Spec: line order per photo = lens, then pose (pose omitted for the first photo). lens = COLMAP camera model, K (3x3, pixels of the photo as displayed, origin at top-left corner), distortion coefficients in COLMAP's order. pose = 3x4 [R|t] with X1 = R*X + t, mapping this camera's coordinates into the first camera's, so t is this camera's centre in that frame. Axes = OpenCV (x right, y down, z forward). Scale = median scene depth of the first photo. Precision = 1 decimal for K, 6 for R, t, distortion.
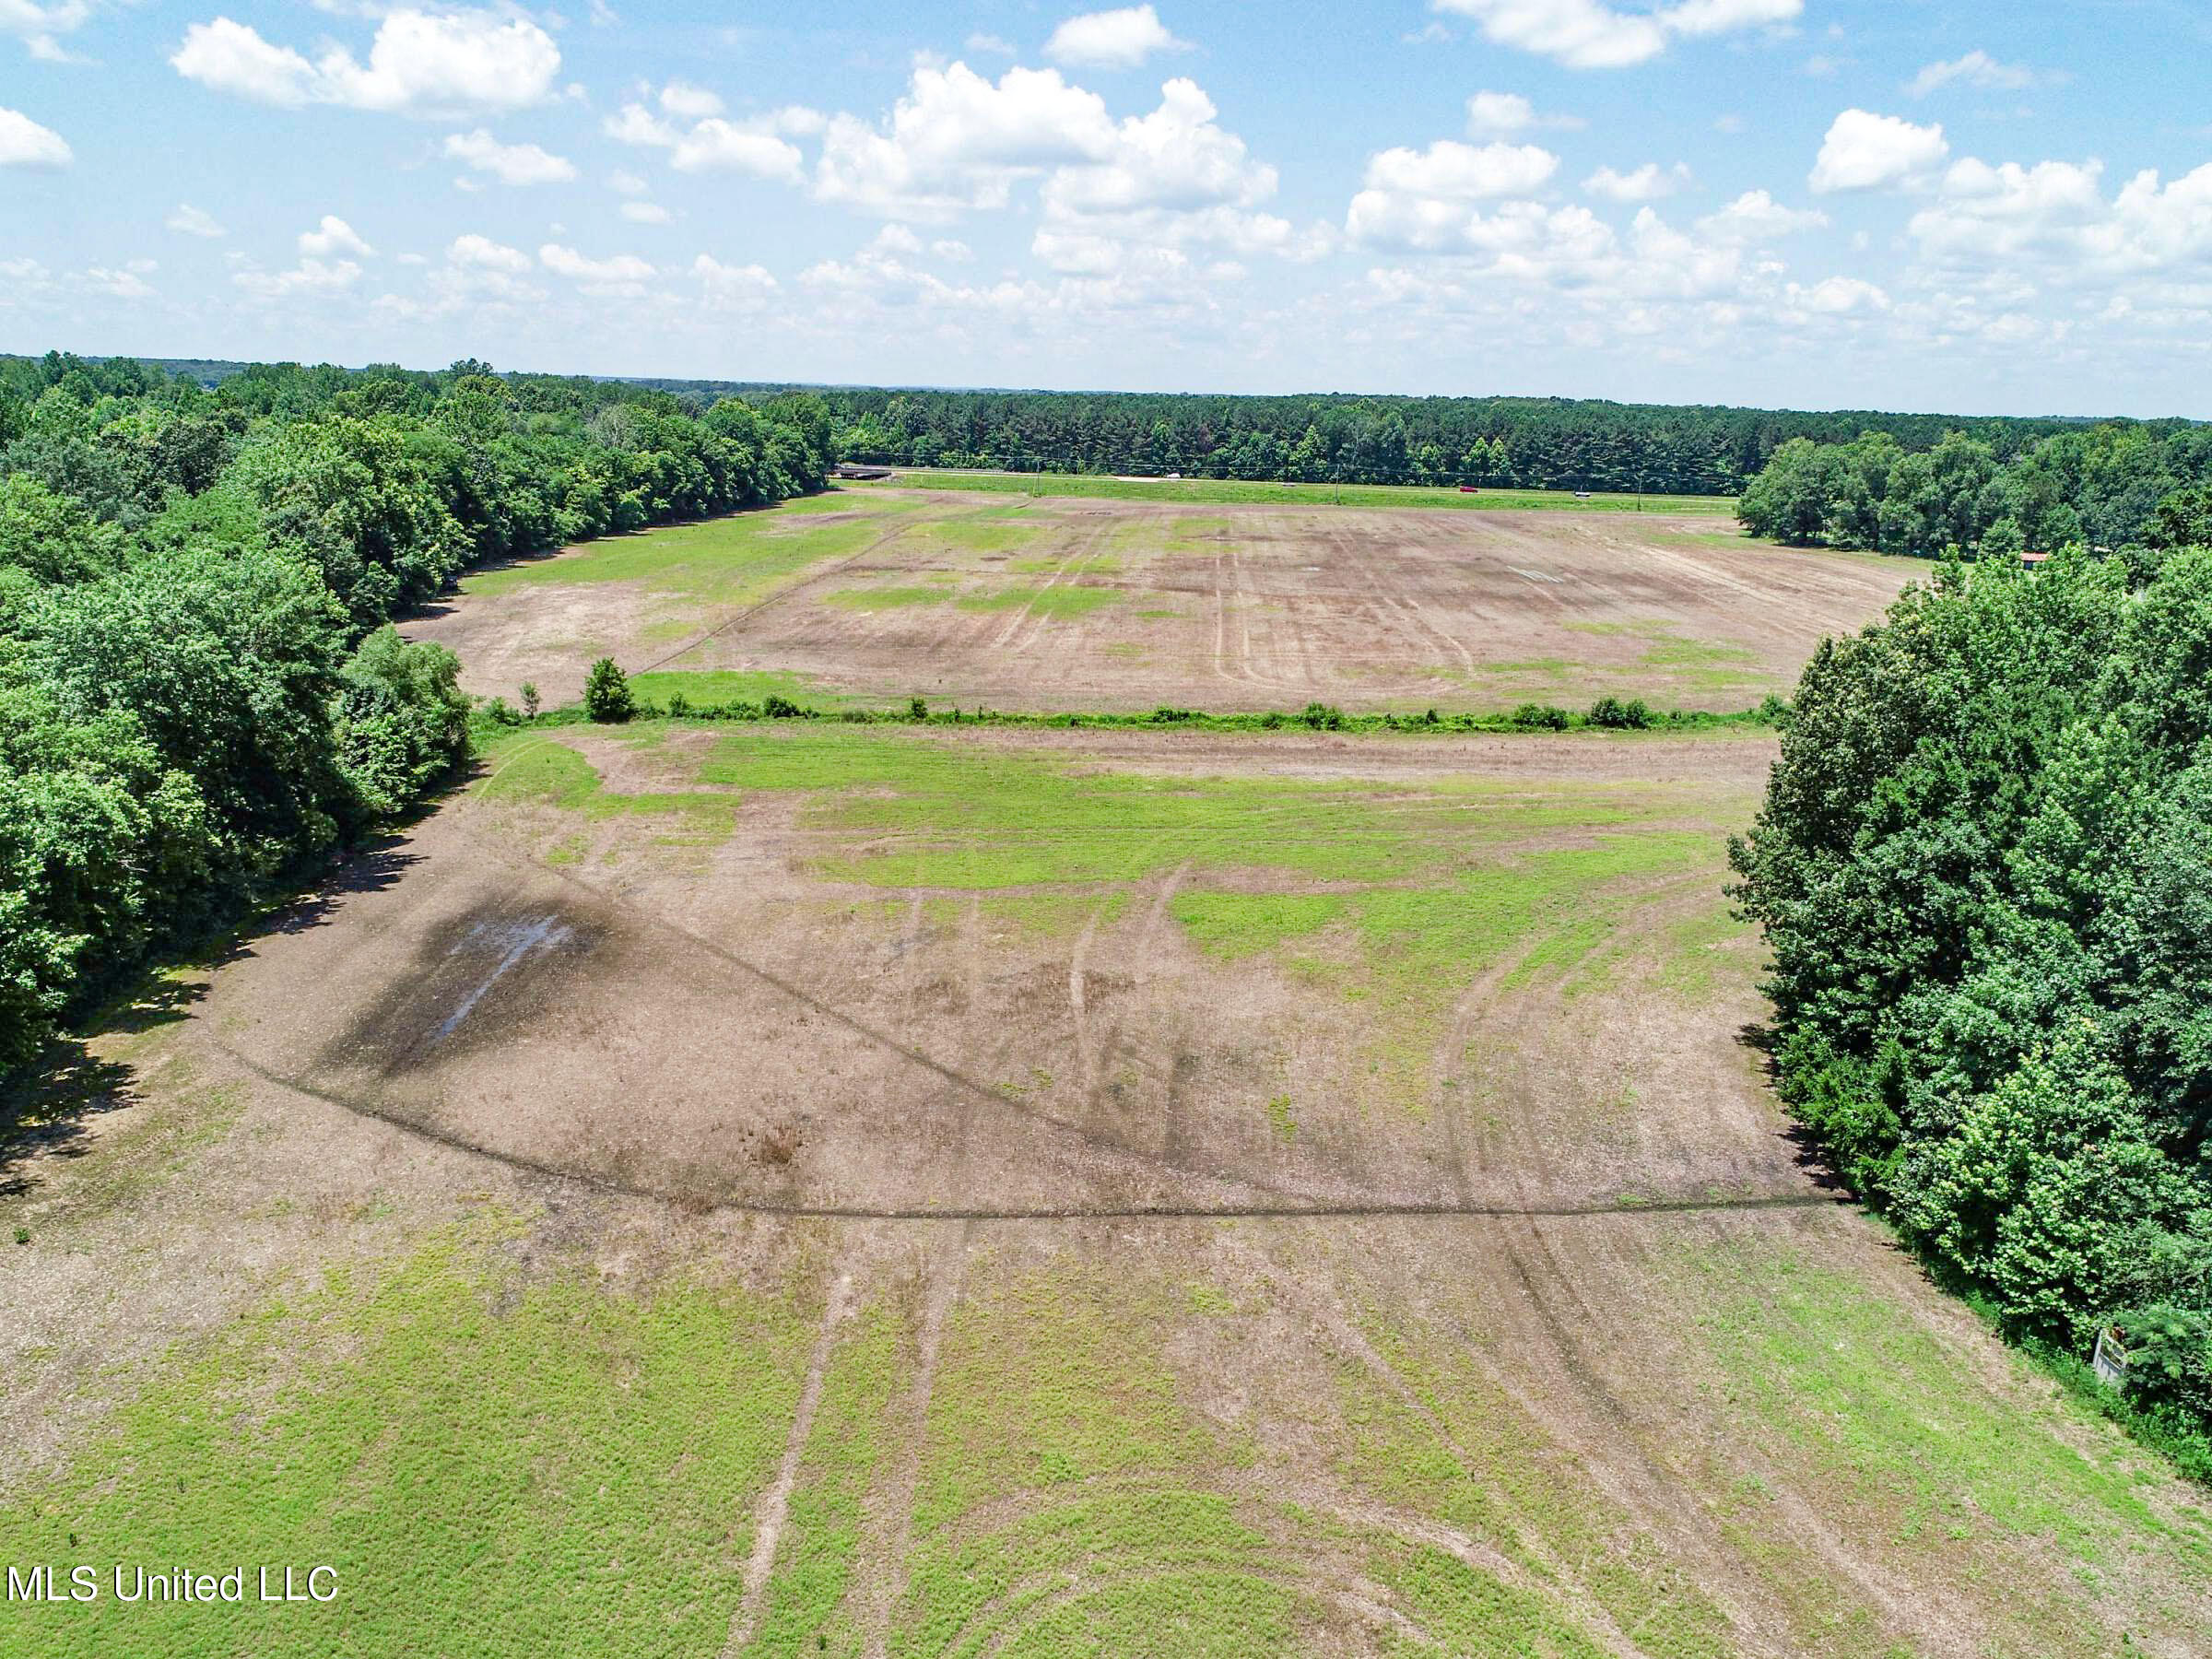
lens RADIAL K [[1662.8, 0, 1111.6], [0, 1662.8, 817.2], [0, 0, 1]] dist [-0.004455, -0.007288]
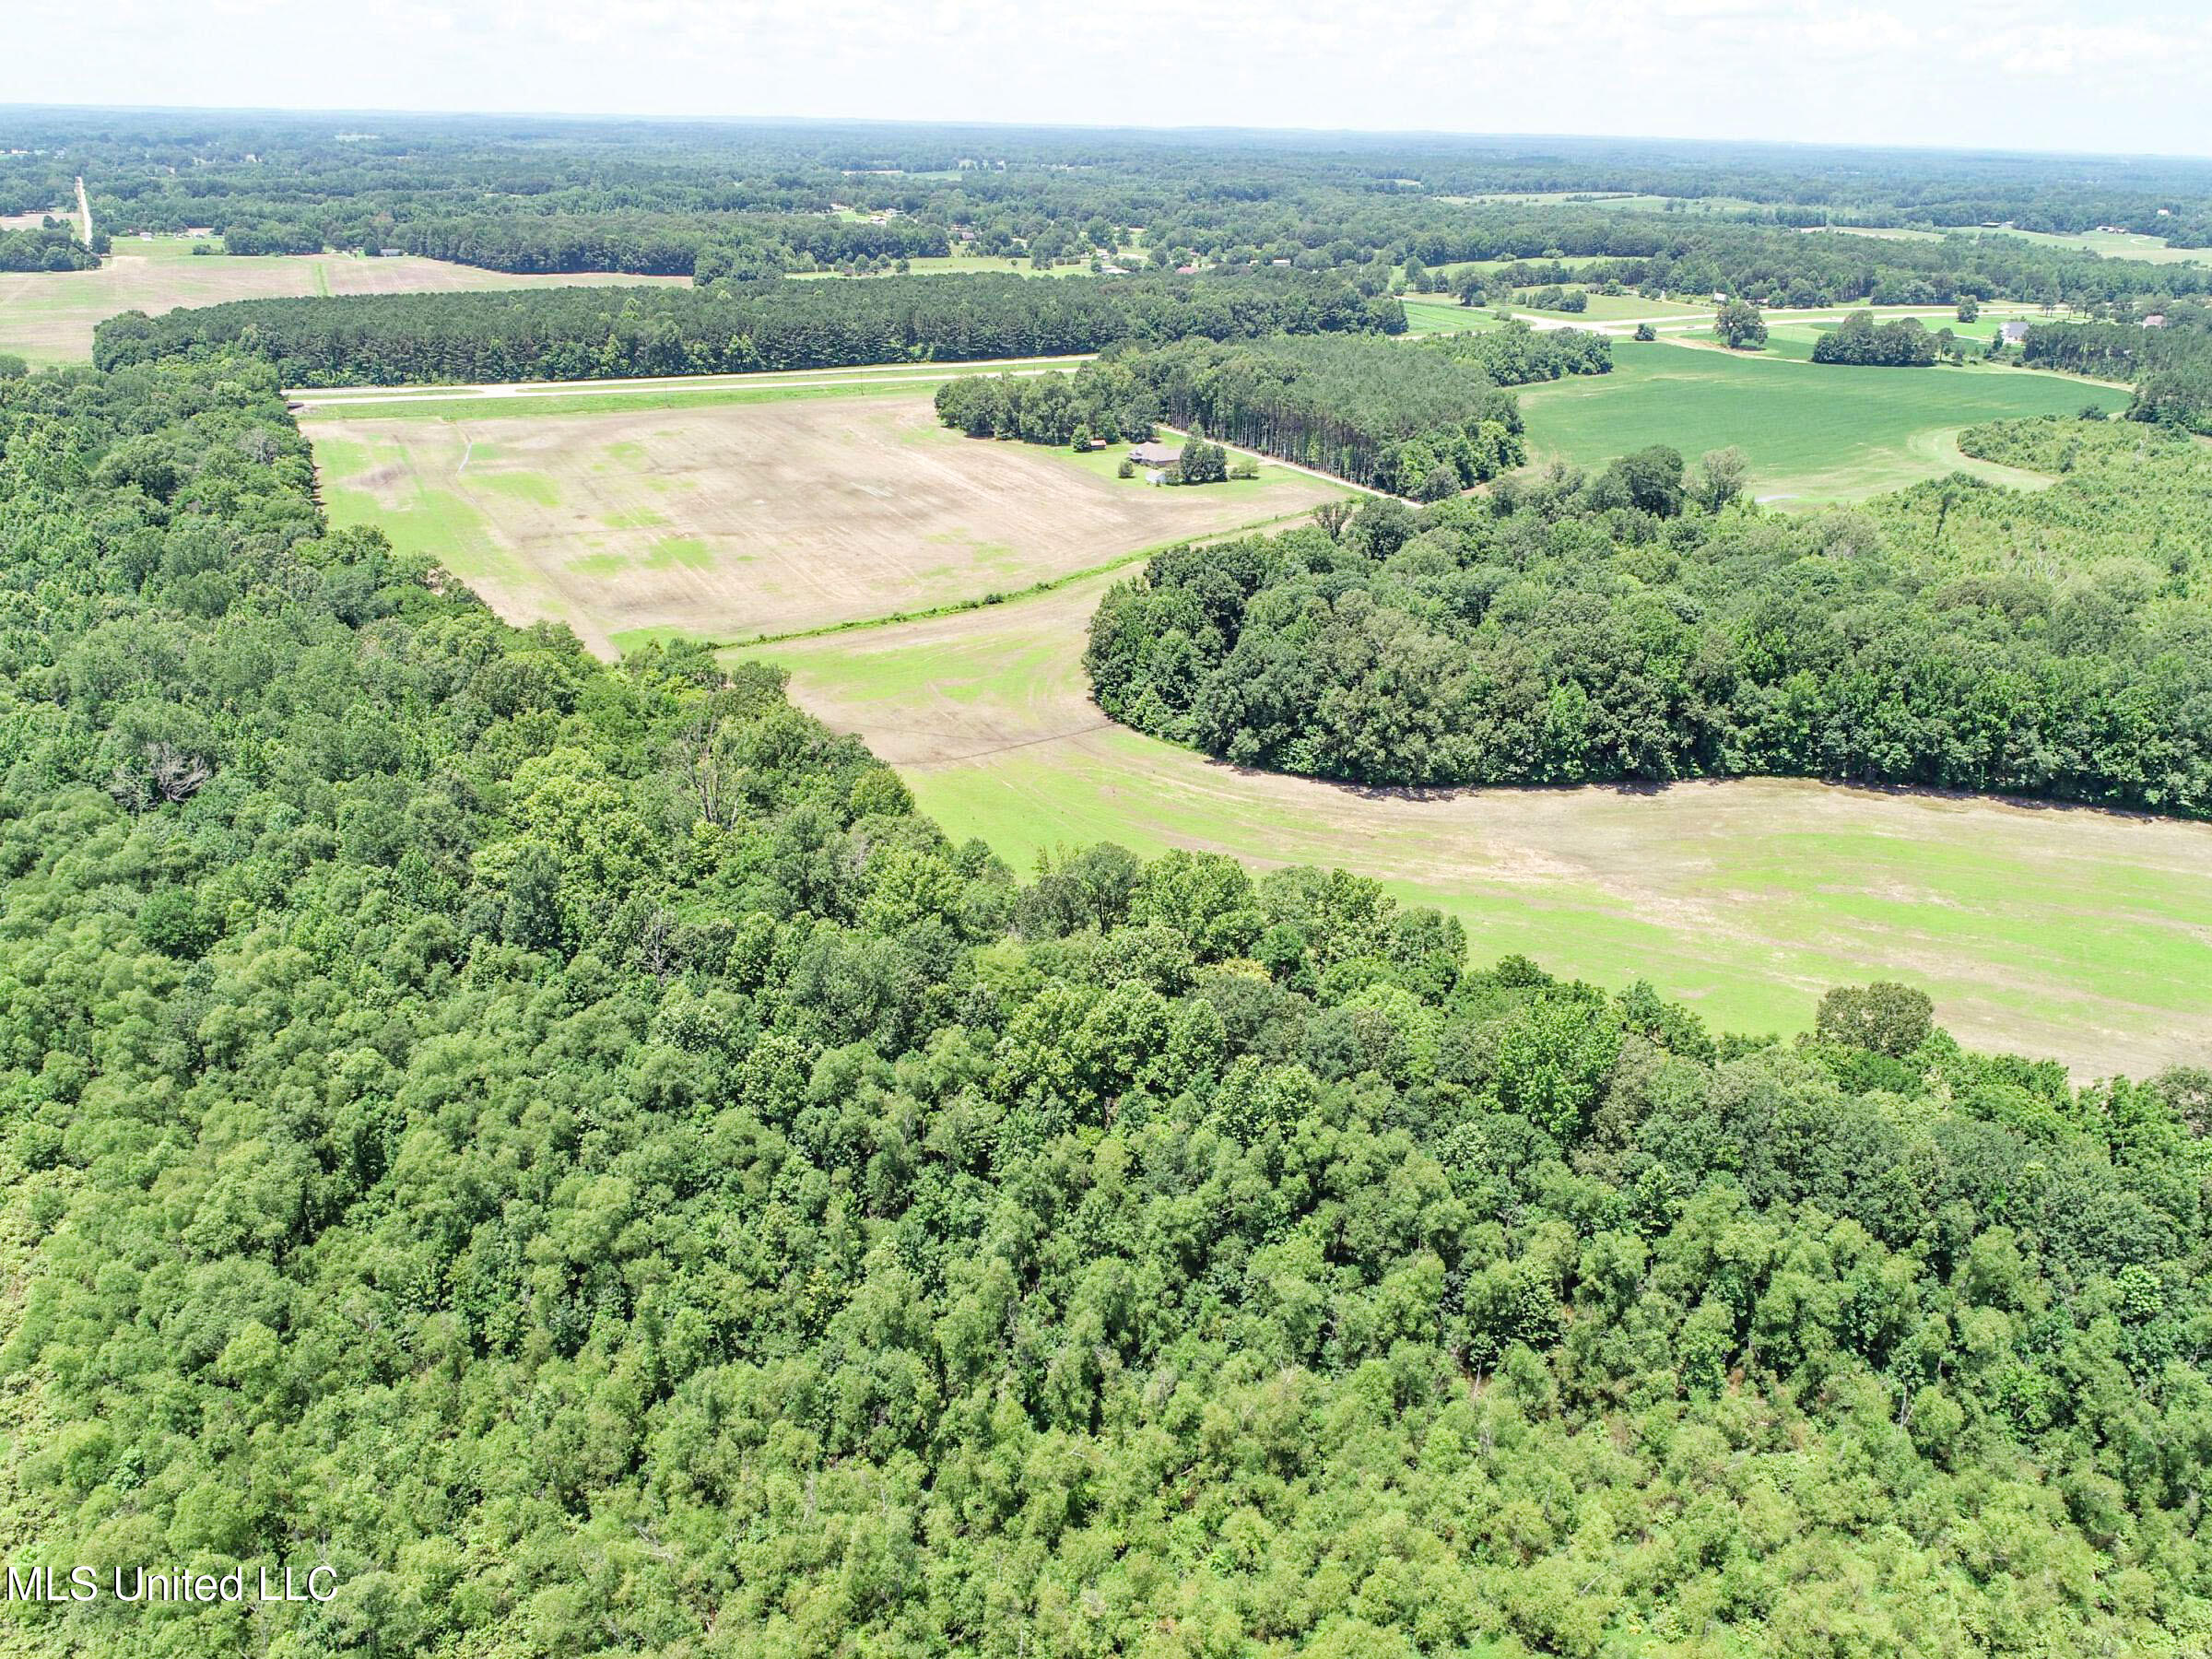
lens RADIAL K [[1662.8, 0, 1105.7], [0, 1662.8, 825.4], [0, 0, 1]] dist [-0.004455, -0.007288]
pose [[0.860810, -0.210155, 0.463510, -1.029498], [0.131082, 0.971585, 0.197078, -0.247556], [-0.491757, -0.108889, 0.863897, -1.755018]]
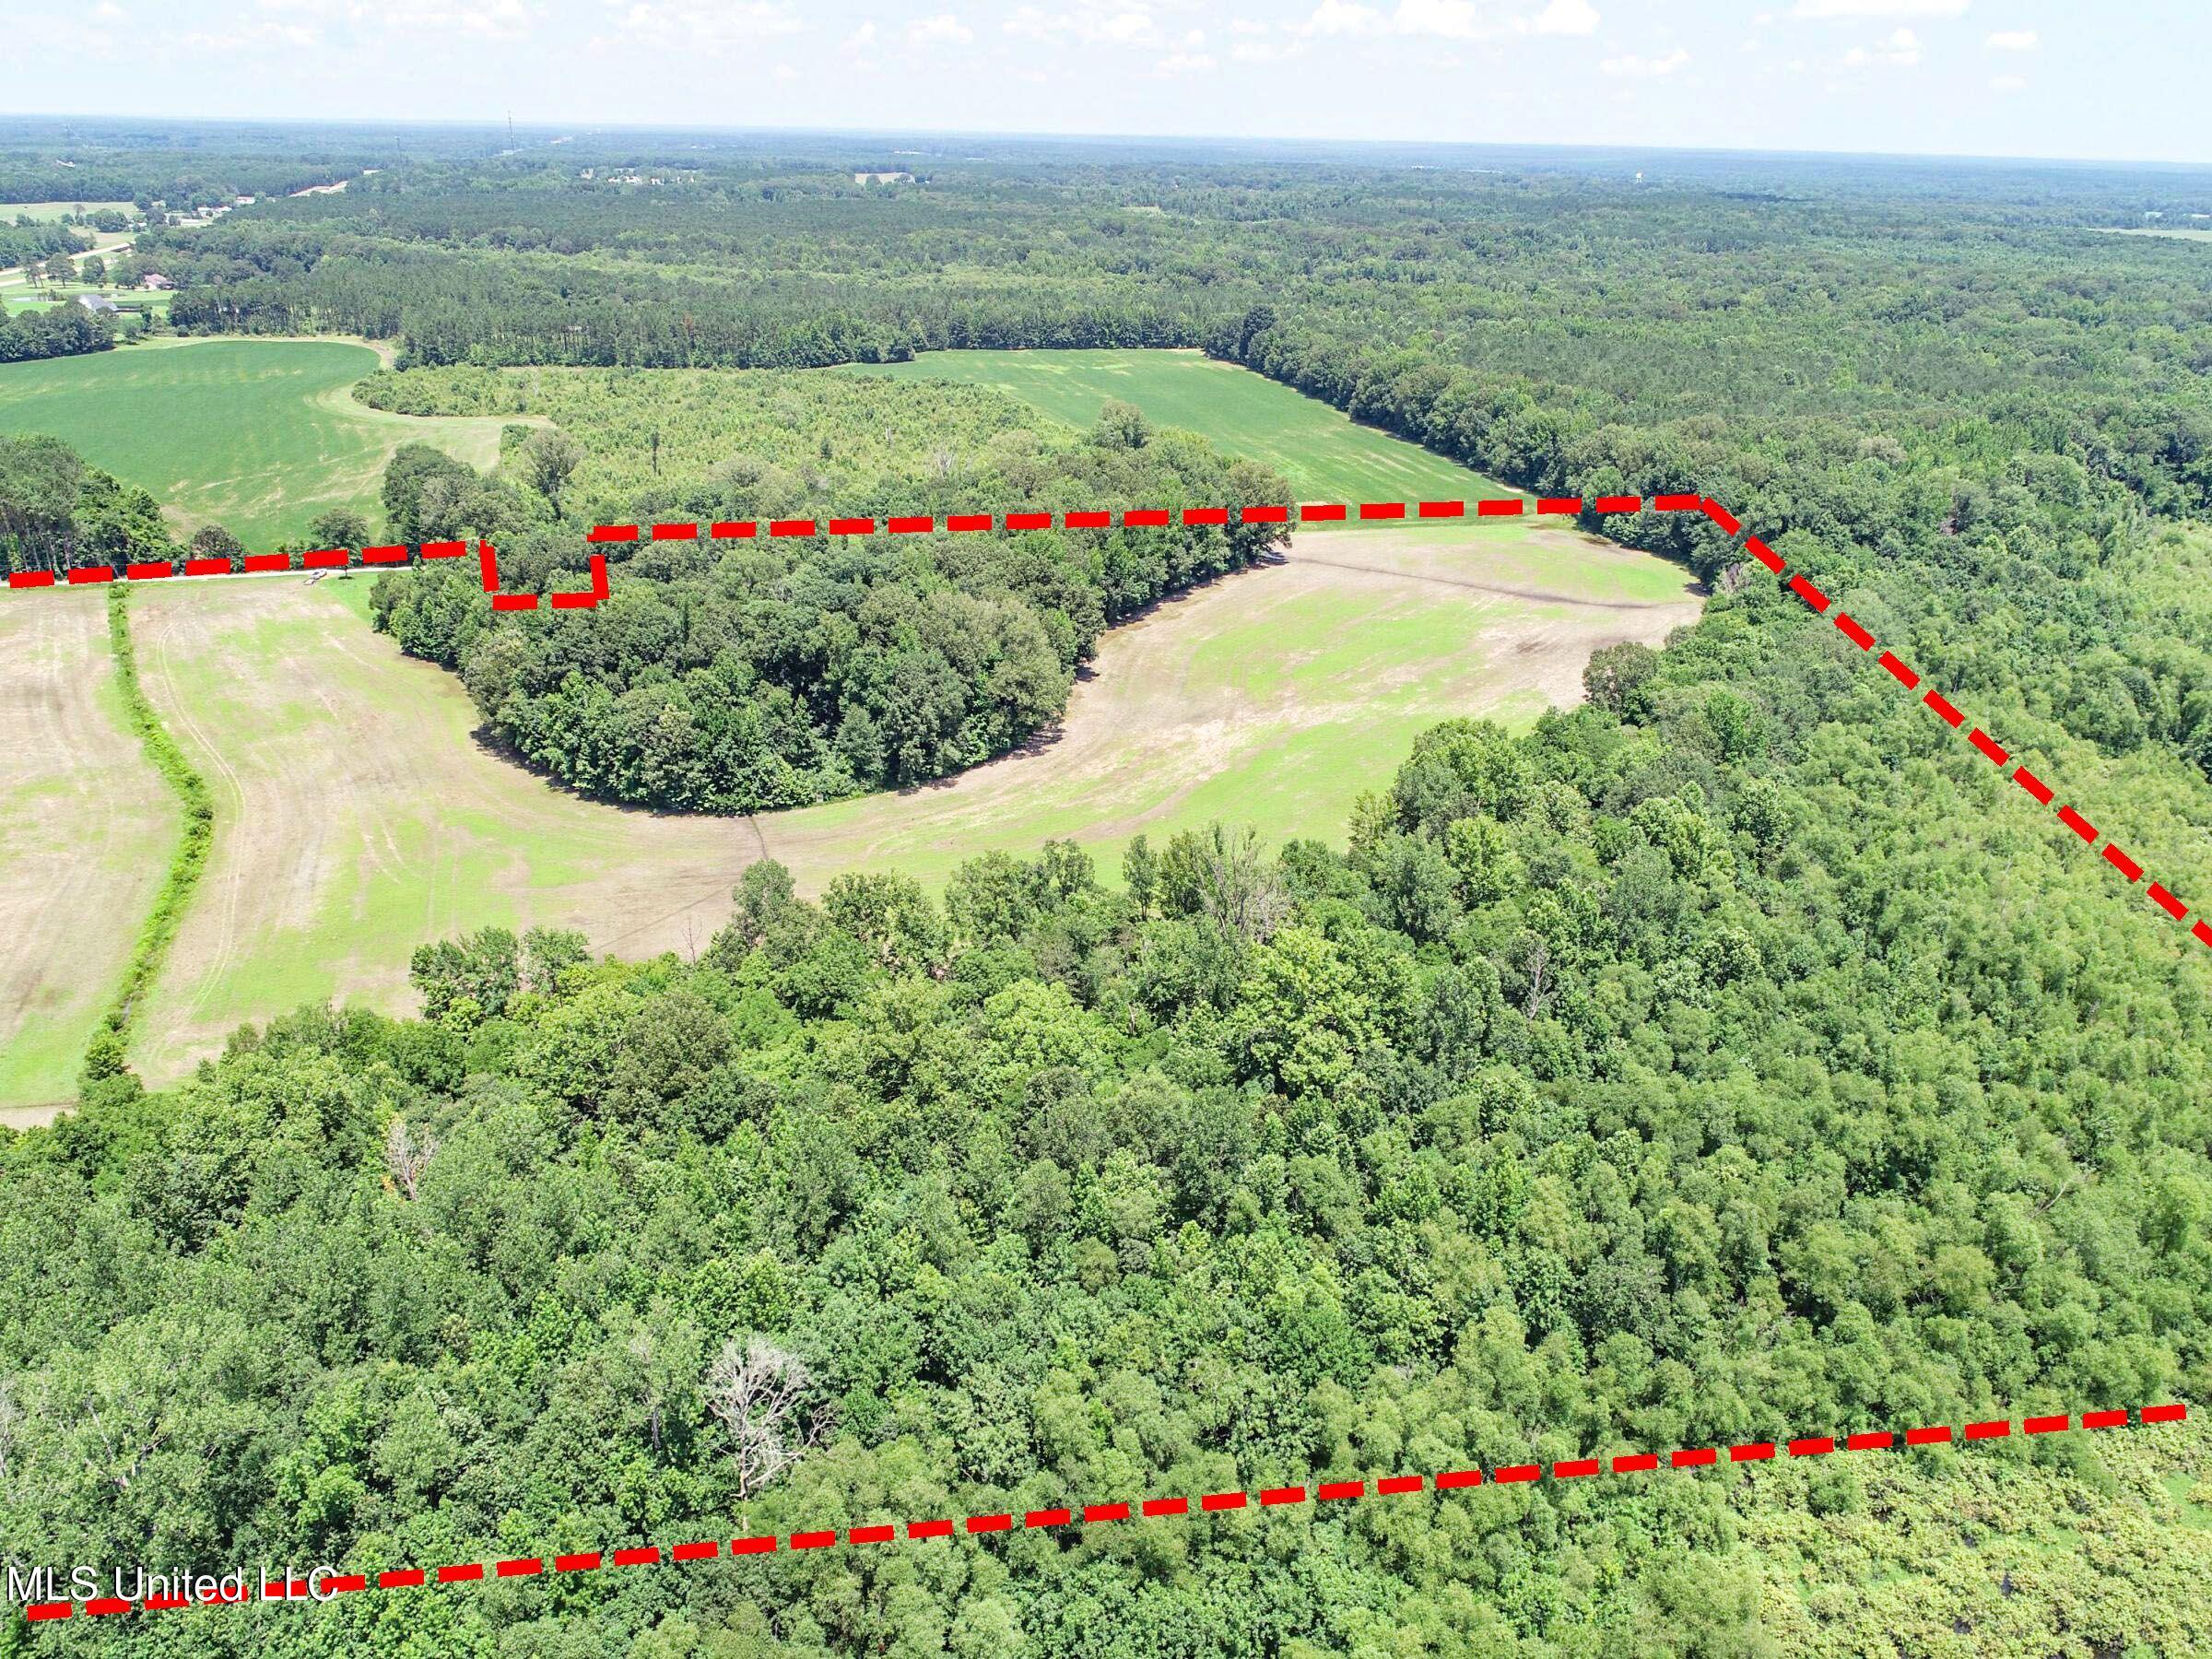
lens RADIAL K [[1662.8, 0, 1122.7], [0, 1662.8, 823.7], [0, 0, 1]] dist [-0.004455, -0.007288]
pose [[-0.252681, -0.407722, 0.877448, -1.888318], [0.213104, 0.861154, 0.461519, -0.809271], [-0.943790, 0.303605, -0.130710, 0.276936]]
